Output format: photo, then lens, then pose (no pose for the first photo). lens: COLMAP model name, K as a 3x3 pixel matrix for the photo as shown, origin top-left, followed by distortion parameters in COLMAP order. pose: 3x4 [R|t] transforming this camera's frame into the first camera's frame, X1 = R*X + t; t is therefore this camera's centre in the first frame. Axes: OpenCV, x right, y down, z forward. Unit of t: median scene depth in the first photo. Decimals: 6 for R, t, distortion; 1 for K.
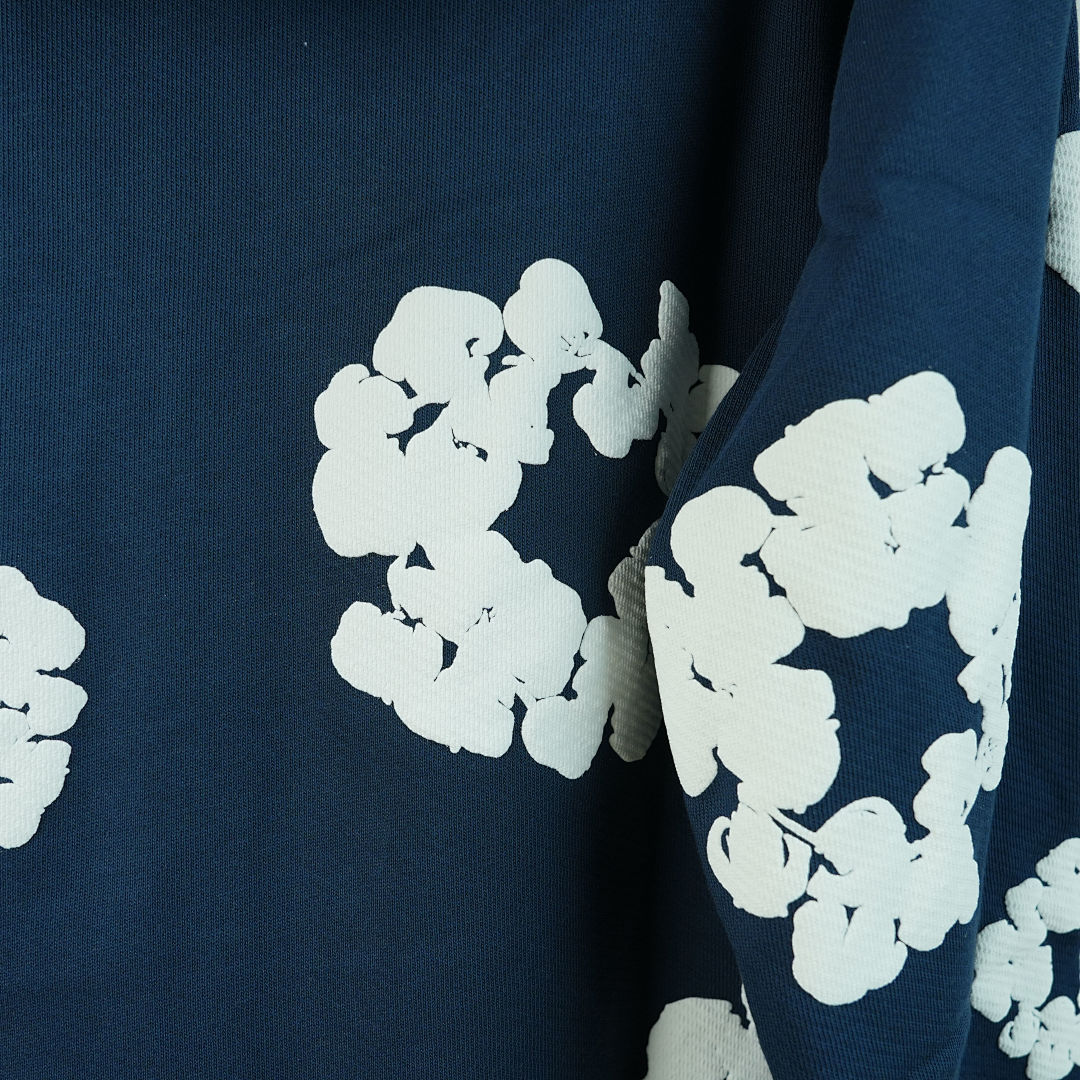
lens RADIAL K [[1153.2, 0, 541.8], [0, 1153.2, 542.0], [0, 0, 1]] dist [-0.016308, 0.000000]
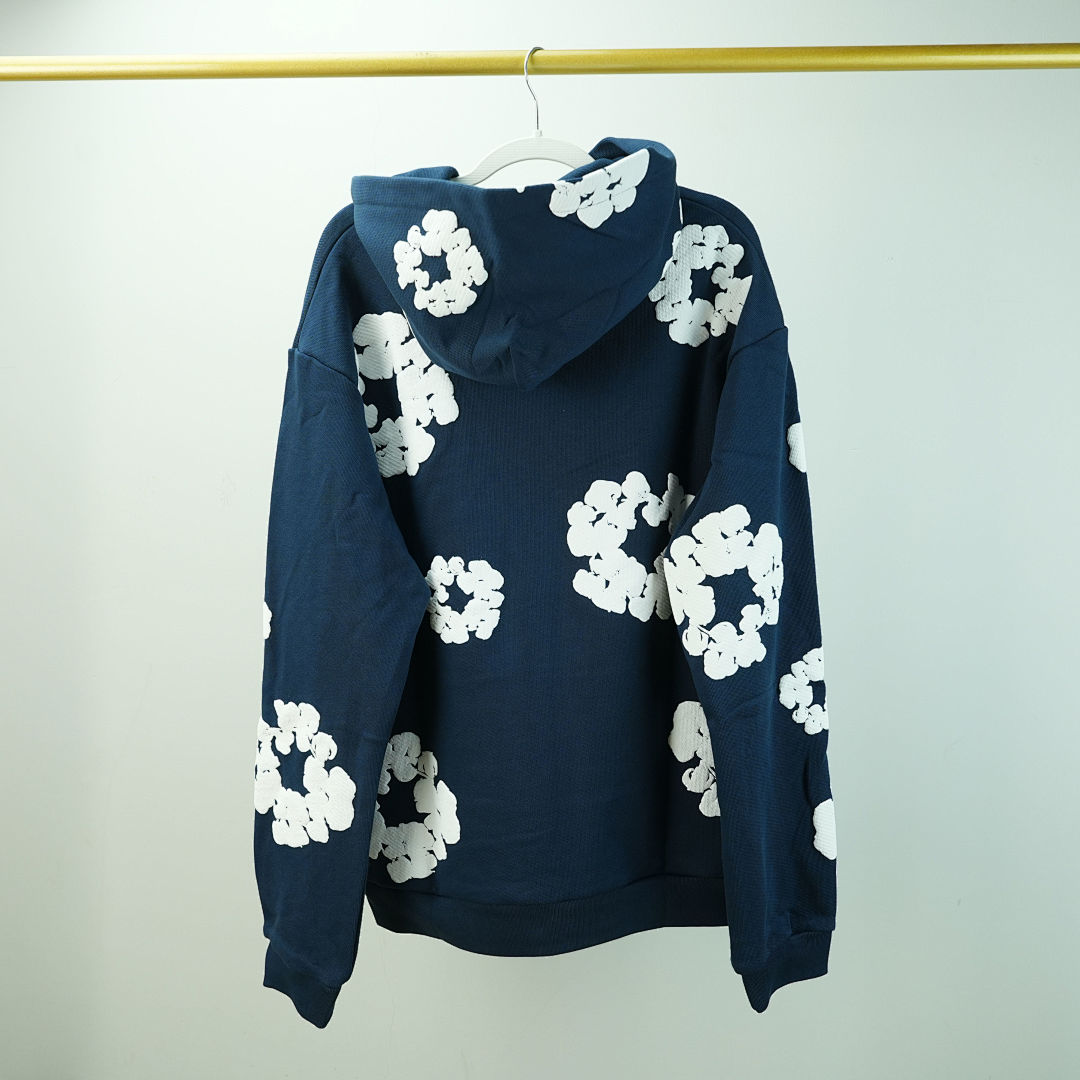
lens RADIAL K [[1153.2, 0, 545.8], [0, 1153.2, 541.7], [0, 0, 1]] dist [-0.016308, 0.000000]
pose [[0.994368, -0.013115, -0.105173, 0.104193], [0.013867, 0.999883, 0.006429, -0.056387], [0.105076, -0.007851, 0.994433, -2.506230]]
